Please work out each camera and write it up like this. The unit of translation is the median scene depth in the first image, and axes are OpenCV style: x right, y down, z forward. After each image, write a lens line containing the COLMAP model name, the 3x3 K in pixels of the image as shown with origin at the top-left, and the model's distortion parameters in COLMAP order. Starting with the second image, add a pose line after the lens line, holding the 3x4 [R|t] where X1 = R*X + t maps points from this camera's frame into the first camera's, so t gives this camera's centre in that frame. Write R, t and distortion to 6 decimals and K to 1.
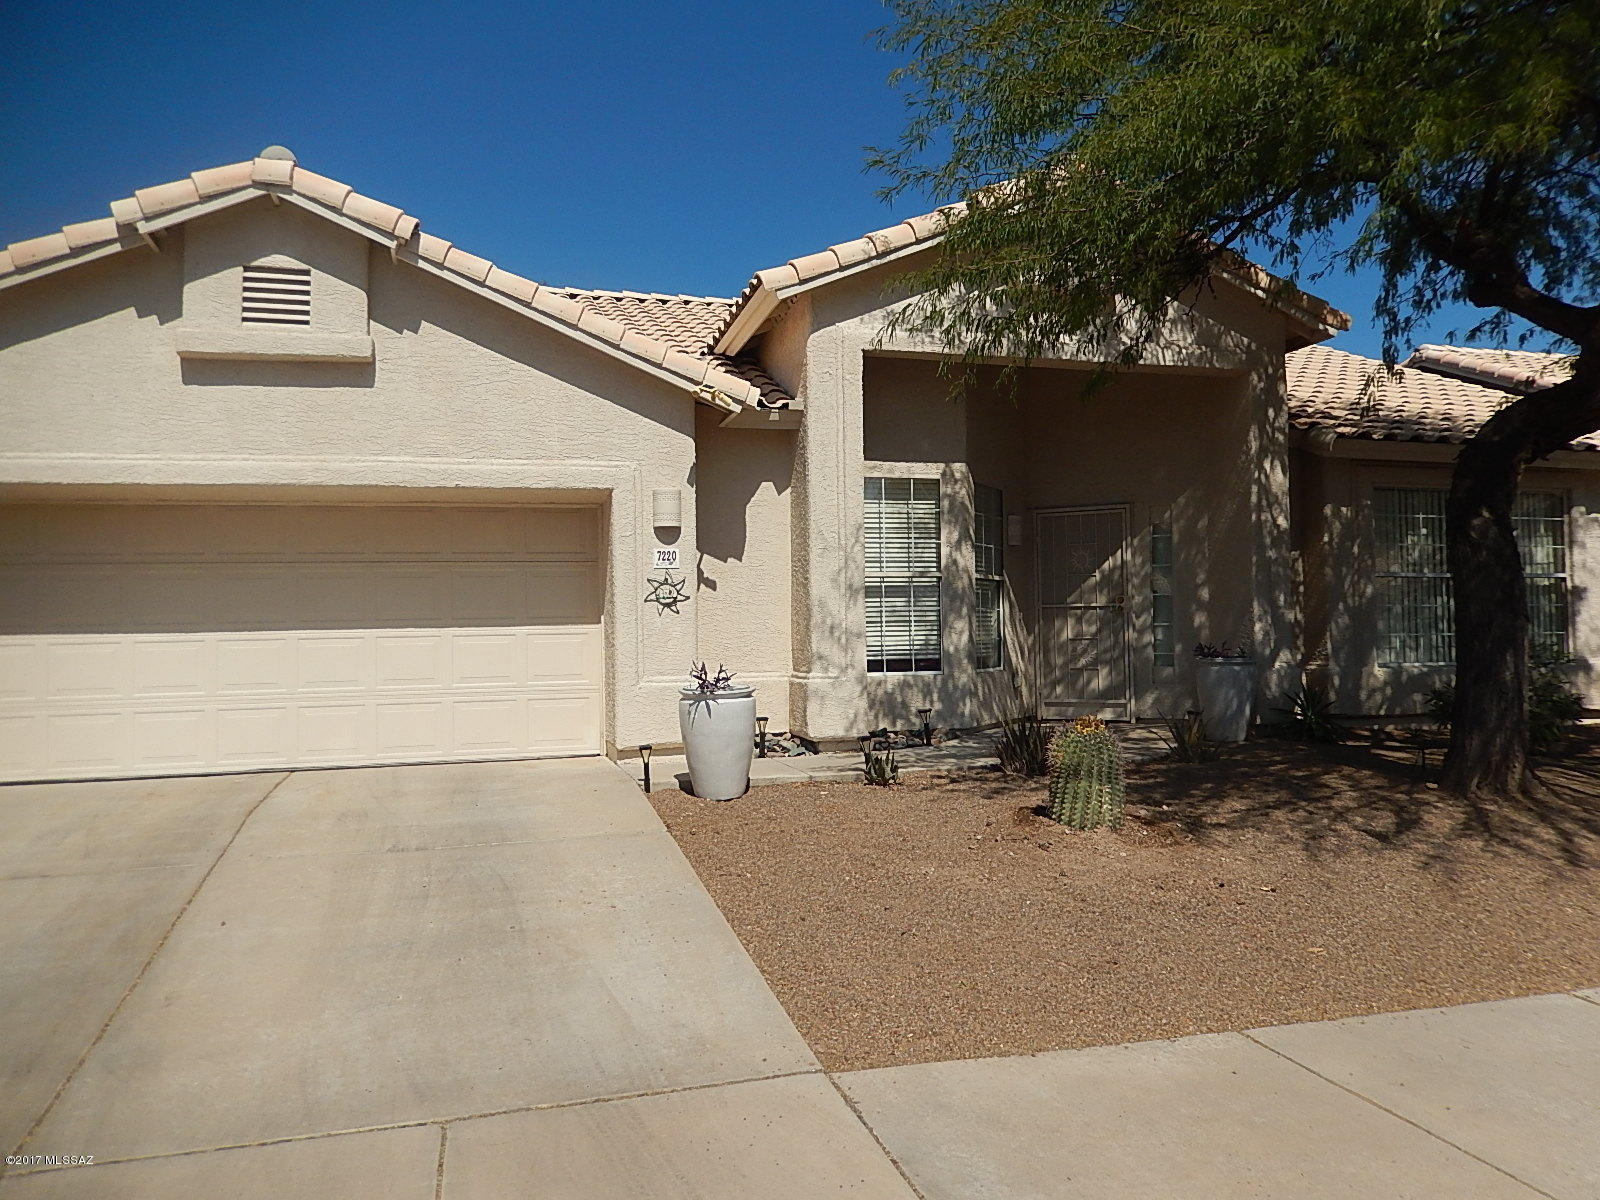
lens RADIAL K [[1219.1, 0, 800.0], [0, 1219.1, 600.0], [0, 0, 1]] dist [0.025073, 0.010195]
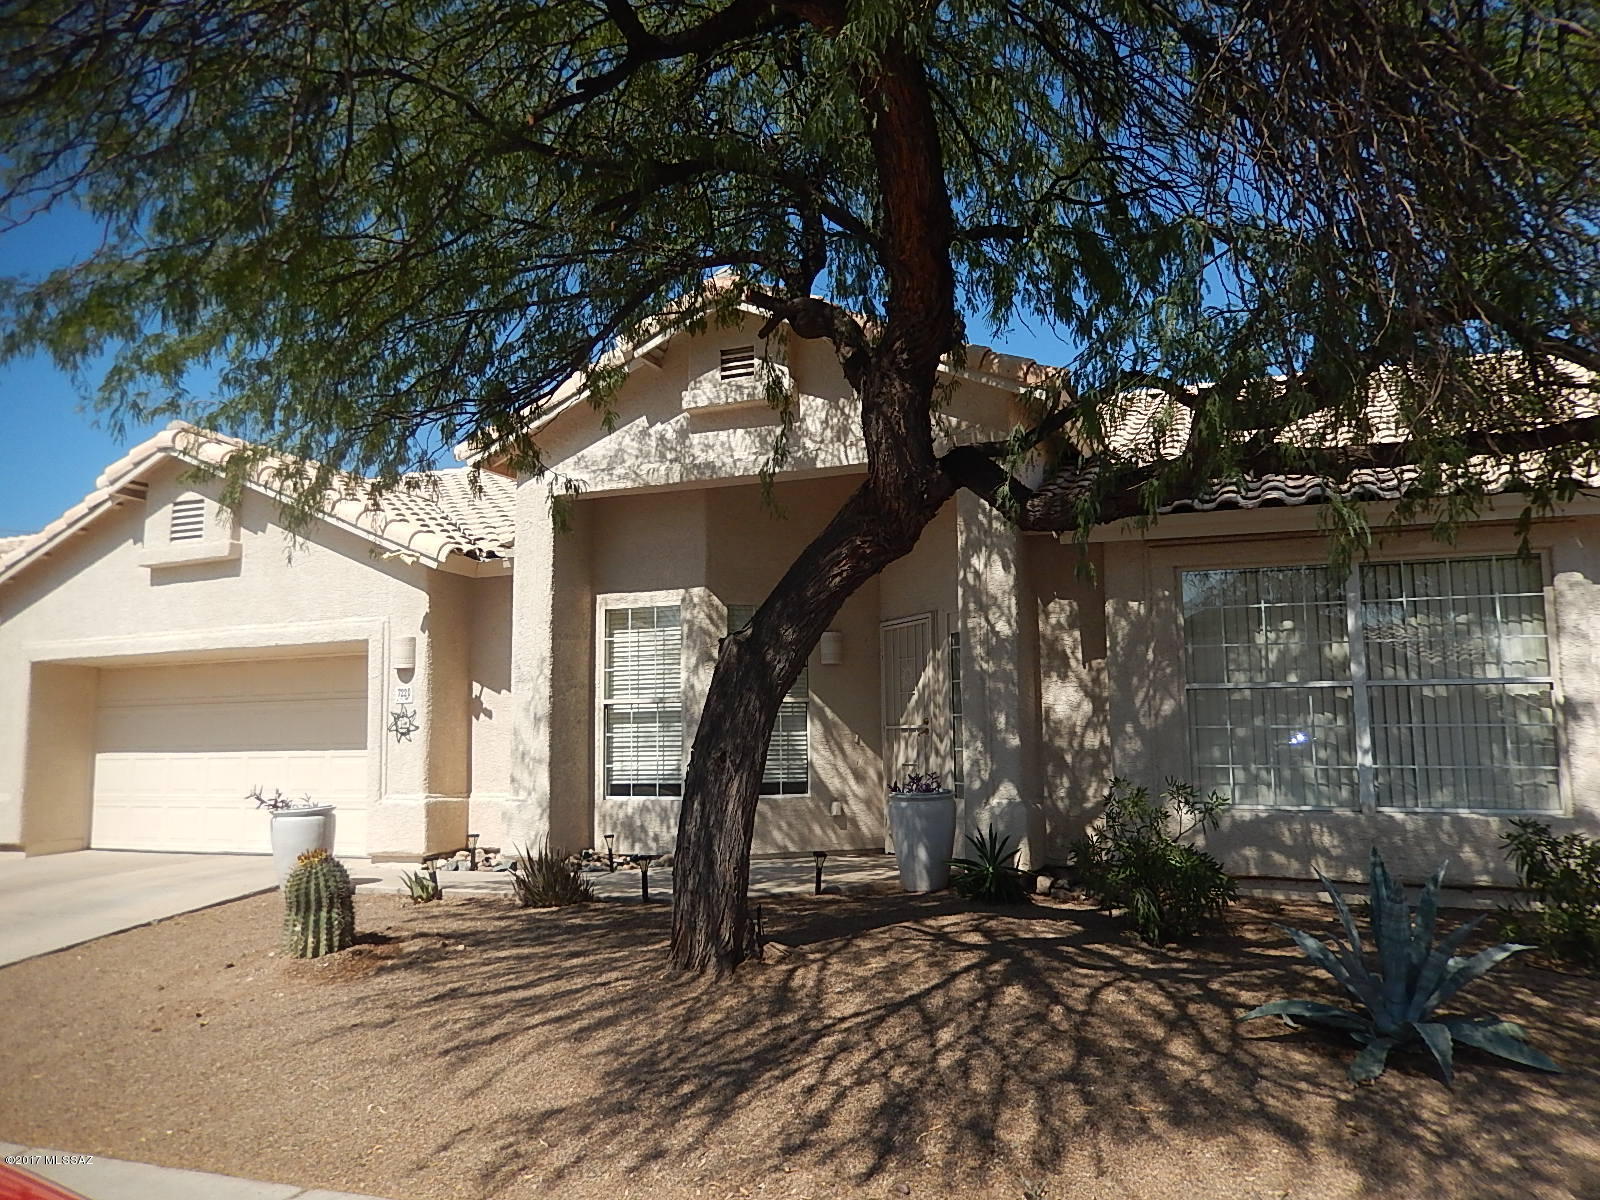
lens RADIAL K [[1219.1, 0, 800.0], [0, 1219.1, 600.0], [0, 0, 1]] dist [0.025073, 0.010195]
pose [[0.775829, -0.068979, -0.627161, 0.832245], [0.017972, 0.996019, -0.087316, -0.013085], [0.630687, 0.056471, 0.773980, 0.279272]]
